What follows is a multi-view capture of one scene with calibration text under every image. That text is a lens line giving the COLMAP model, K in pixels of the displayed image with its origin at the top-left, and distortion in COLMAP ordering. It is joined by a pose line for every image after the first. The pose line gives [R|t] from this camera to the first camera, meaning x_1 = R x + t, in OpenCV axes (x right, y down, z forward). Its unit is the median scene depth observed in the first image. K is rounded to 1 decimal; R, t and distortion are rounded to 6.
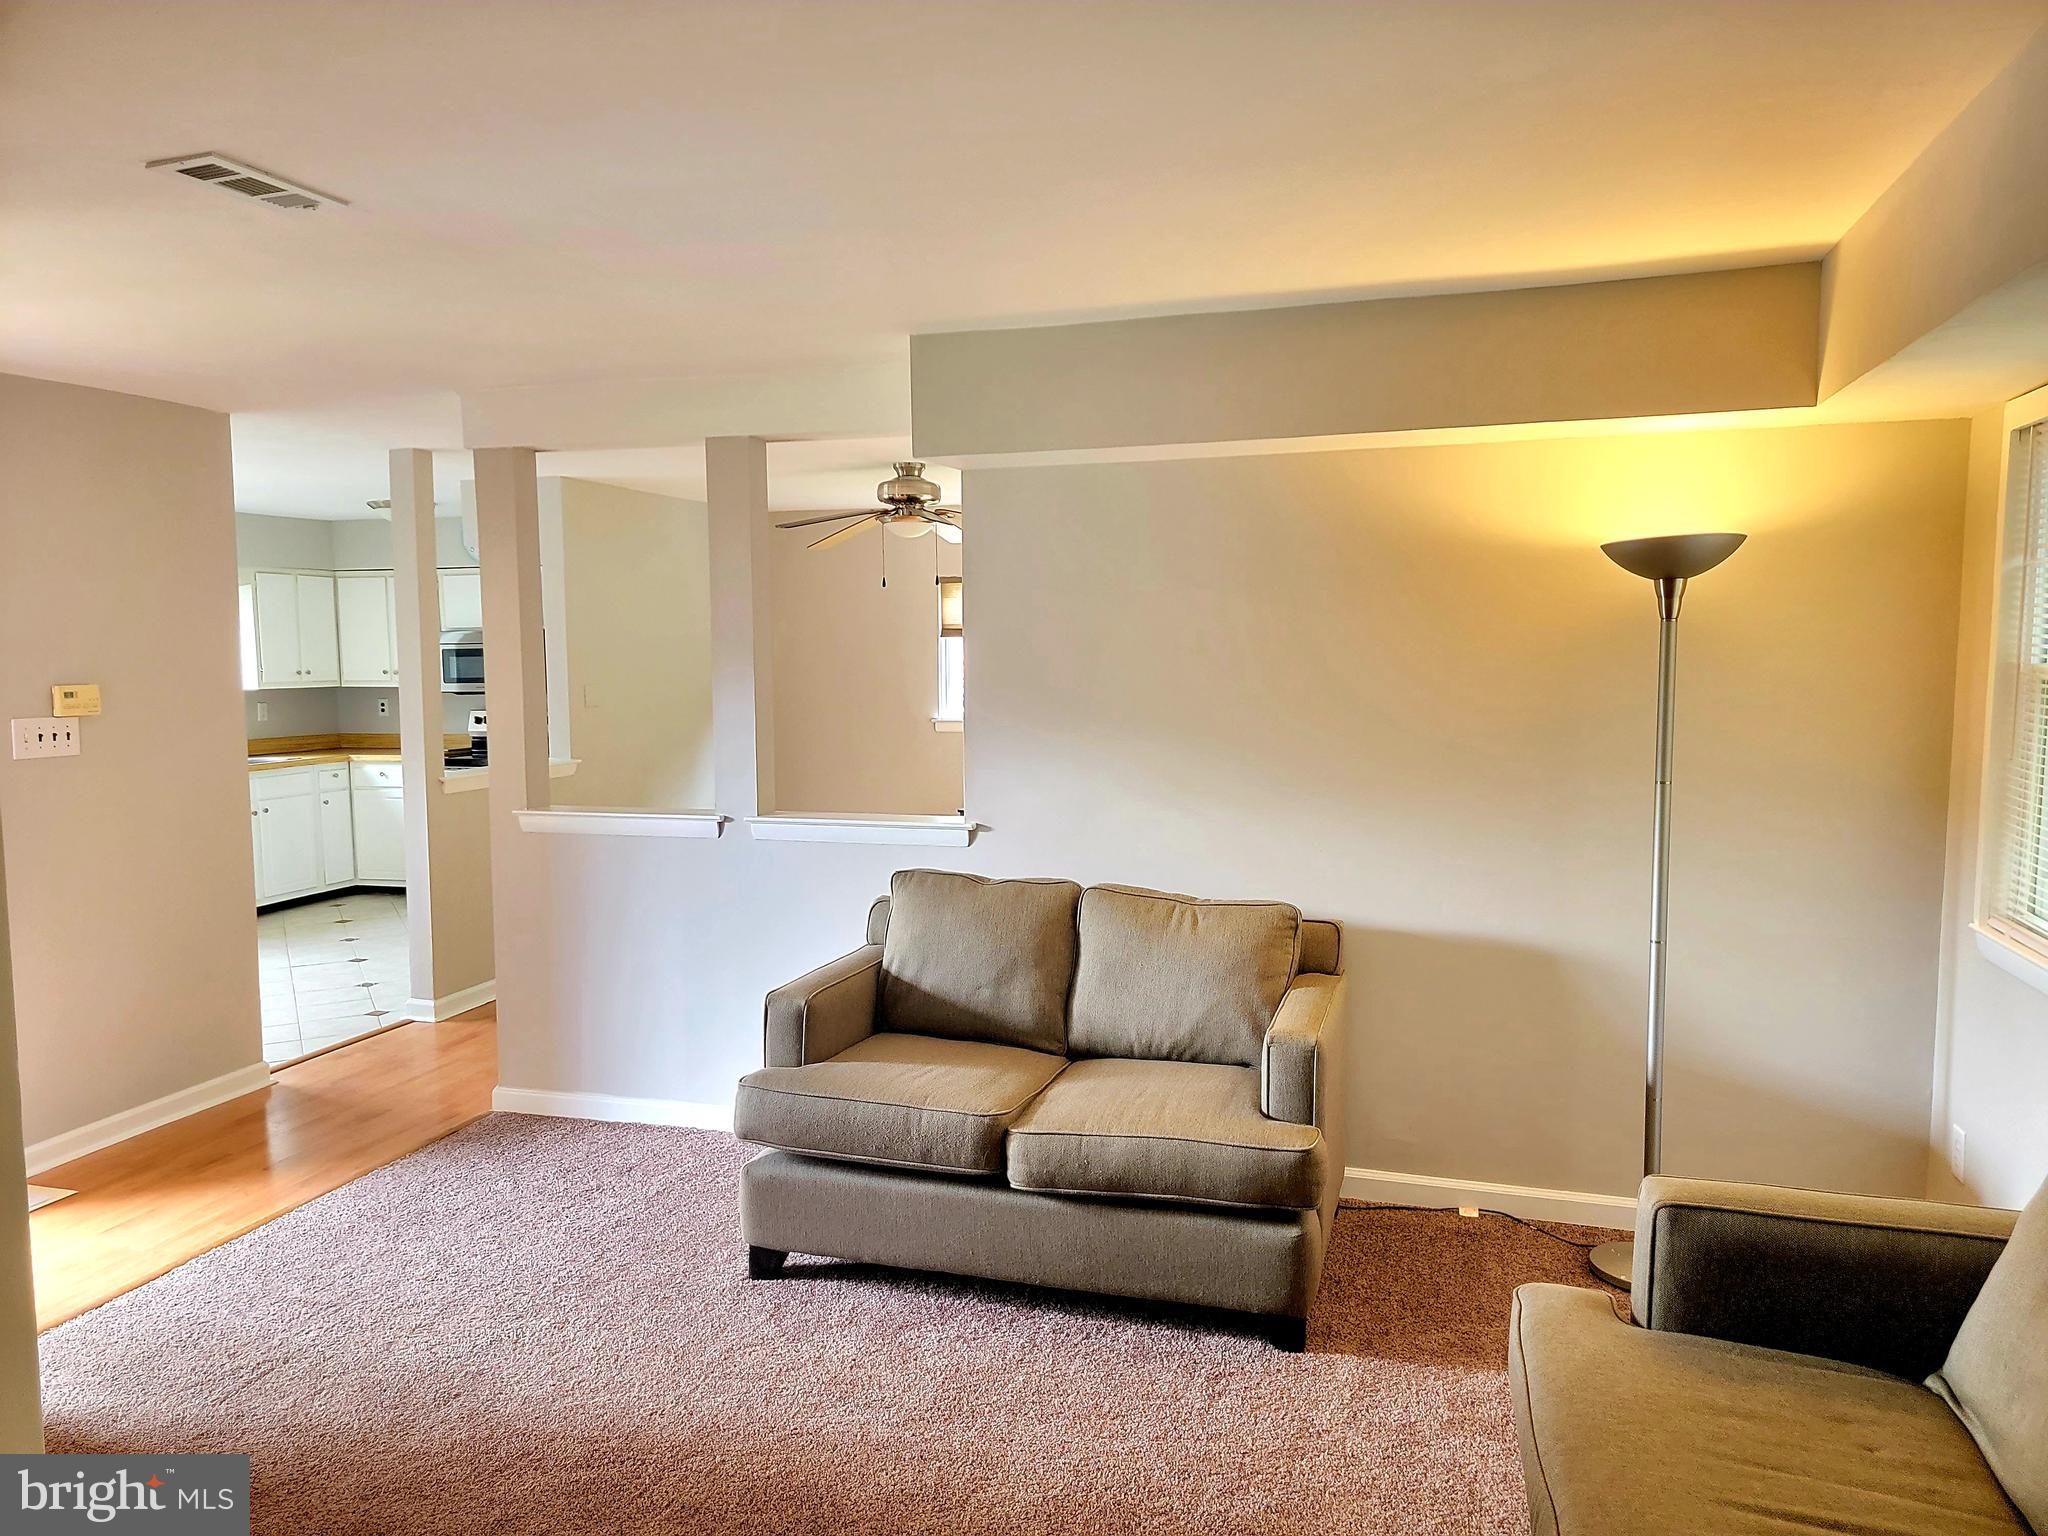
lens RADIAL K [[1419.8, 0, 1028.3], [0, 1419.8, 778.5], [0, 0, 1]] dist [0.081844, -0.063968]
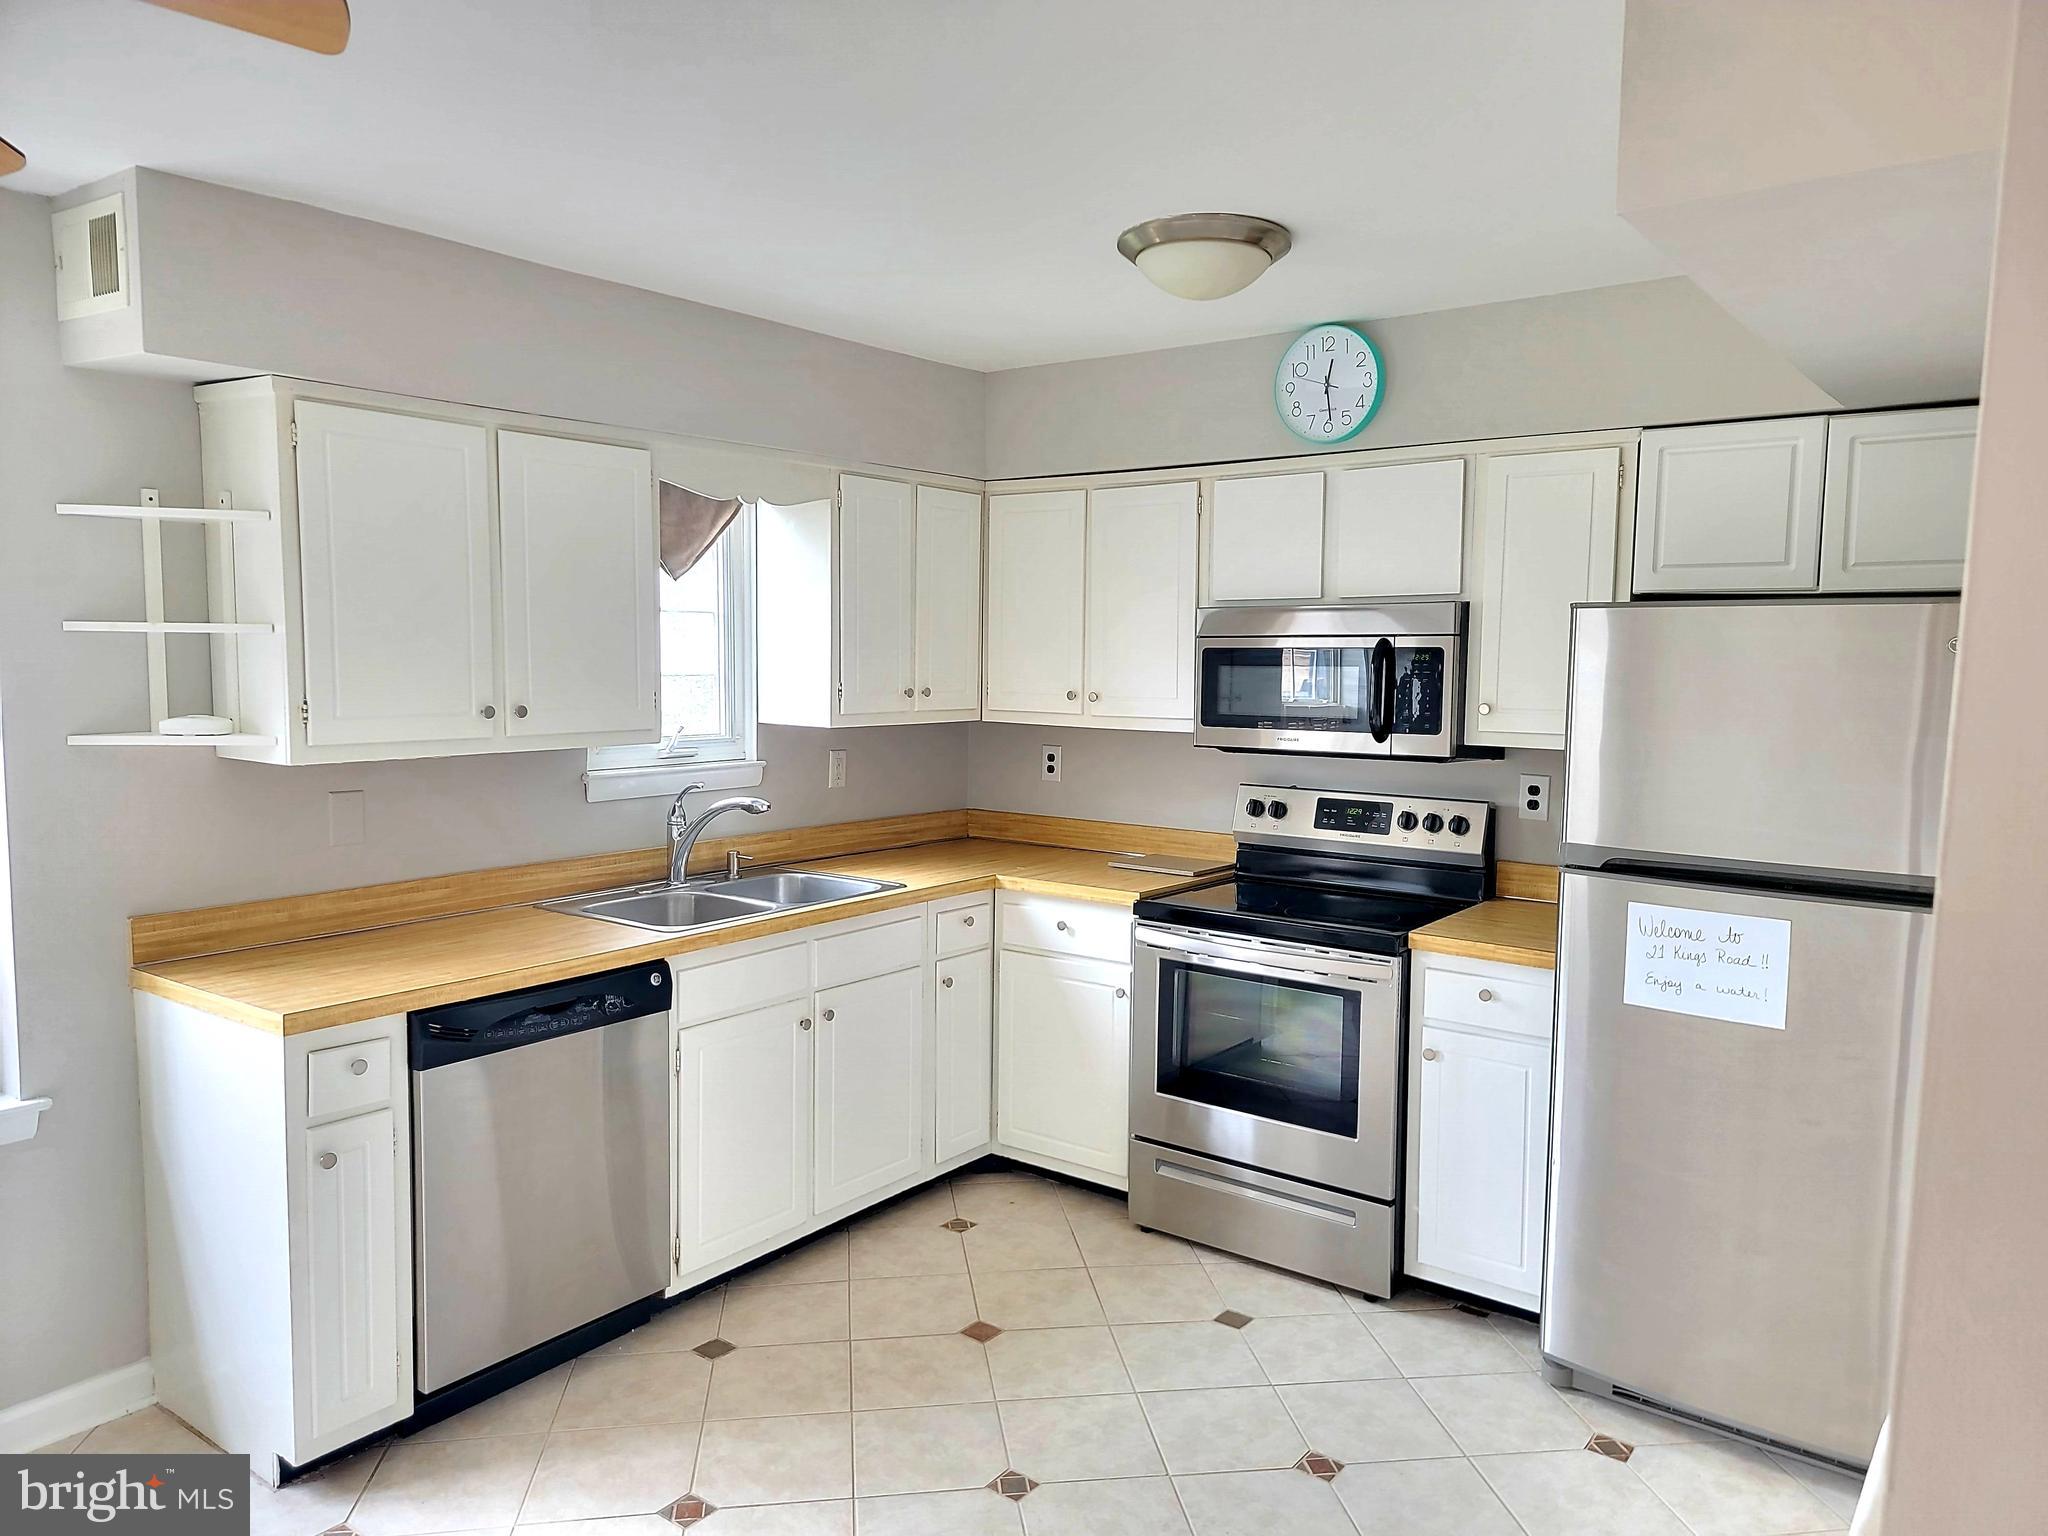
lens RADIAL K [[1419.8, 0, 1025.1], [0, 1419.8, 766.9], [0, 0, 1]] dist [0.081844, -0.063968]
pose [[0.932794, 0.048982, -0.357067, -0.300498], [-0.052186, 0.998637, 0.000663, -0.051037], [0.356613, 0.018015, 0.934079, 0.575844]]
